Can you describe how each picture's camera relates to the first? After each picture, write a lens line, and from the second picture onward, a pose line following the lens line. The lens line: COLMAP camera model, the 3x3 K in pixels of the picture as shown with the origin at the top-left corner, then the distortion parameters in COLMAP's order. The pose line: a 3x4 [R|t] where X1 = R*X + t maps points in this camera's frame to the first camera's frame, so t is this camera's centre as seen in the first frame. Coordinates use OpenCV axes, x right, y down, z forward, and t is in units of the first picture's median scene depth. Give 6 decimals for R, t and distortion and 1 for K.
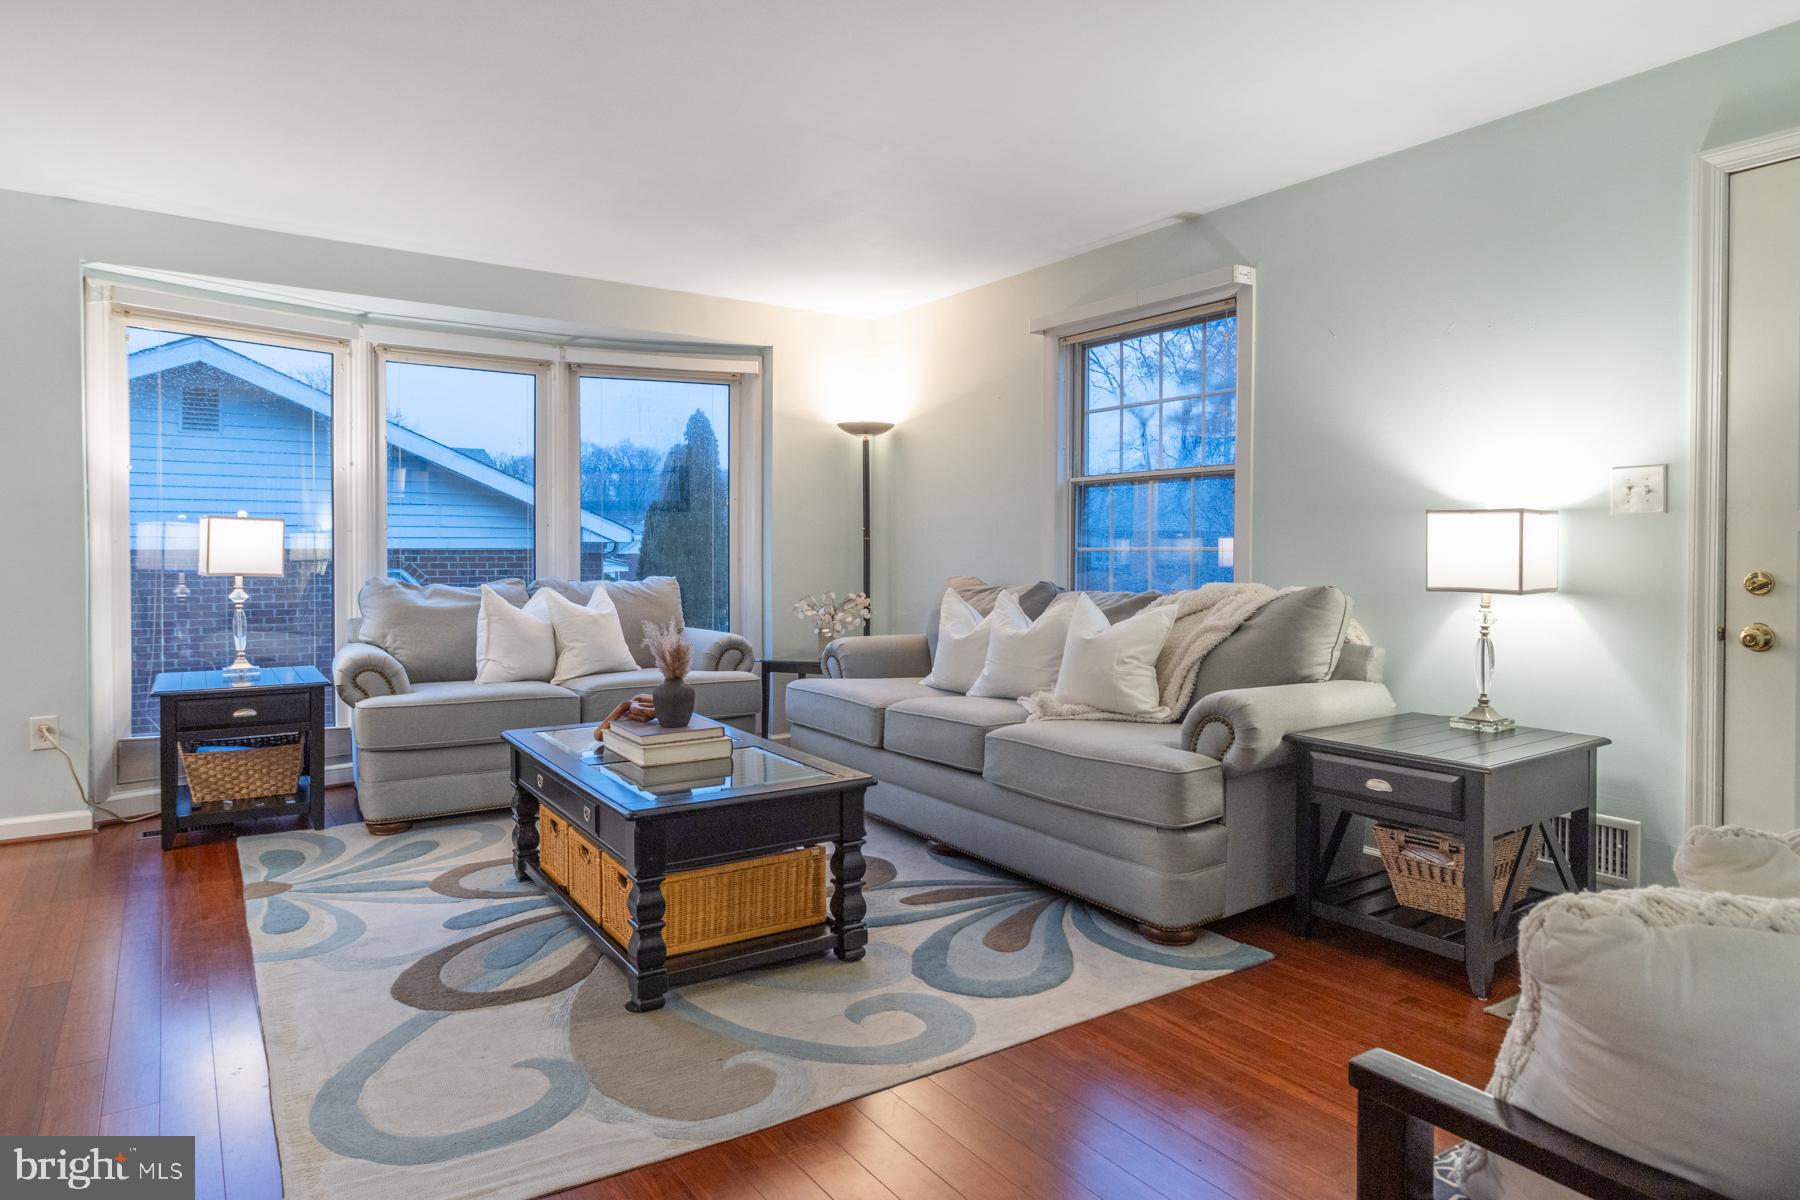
lens RADIAL K [[1063.4, 0, 901.1], [0, 1063.4, 567.0], [0, 0, 1]] dist [0.002945, 0.000494]
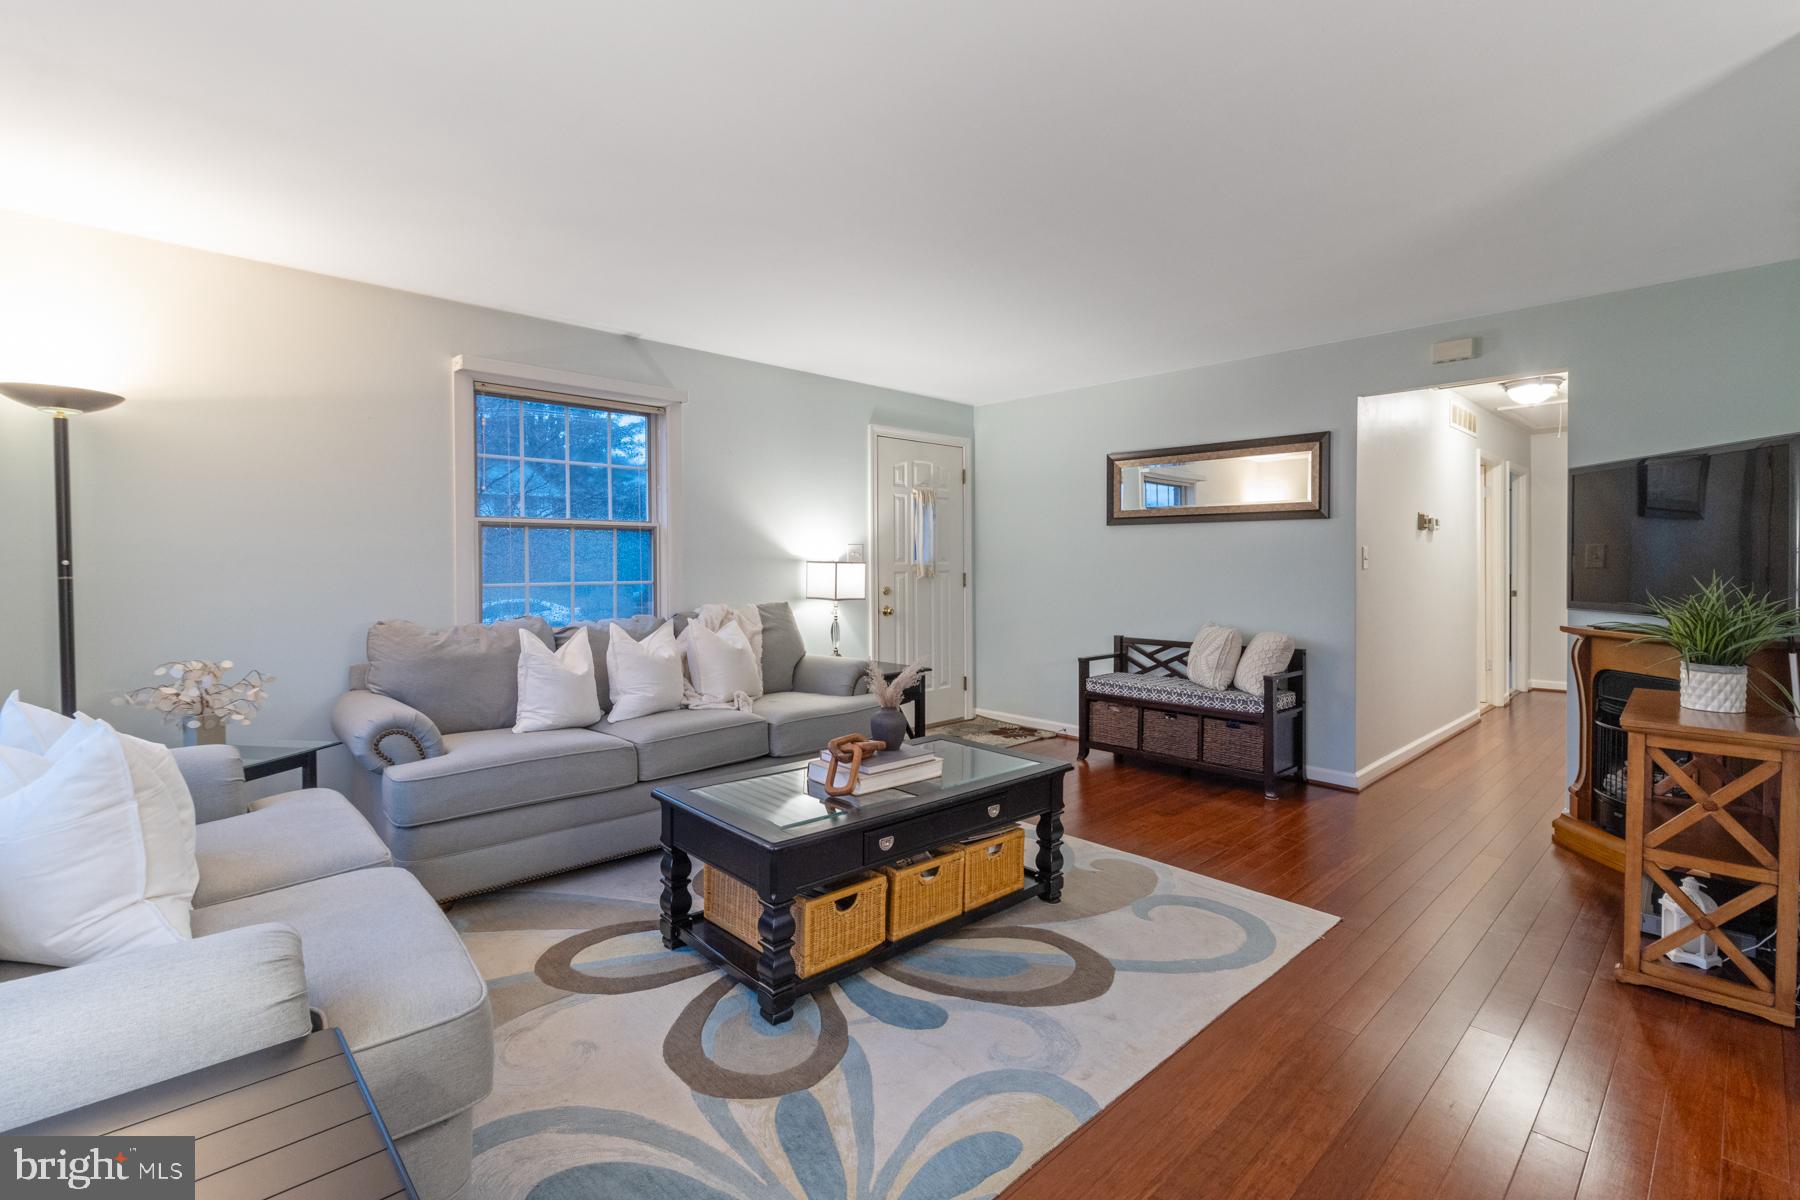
lens RADIAL K [[818.4, 0, 902.0], [0, 818.4, 574.4], [0, 0, 1]] dist [0.000192, 0.000007]
pose [[-0.162136, -0.014133, 0.986667, -1.072845], [0.016920, 0.999711, 0.017100, -0.052780], [-0.986623, 0.019467, -0.161850, 1.110476]]
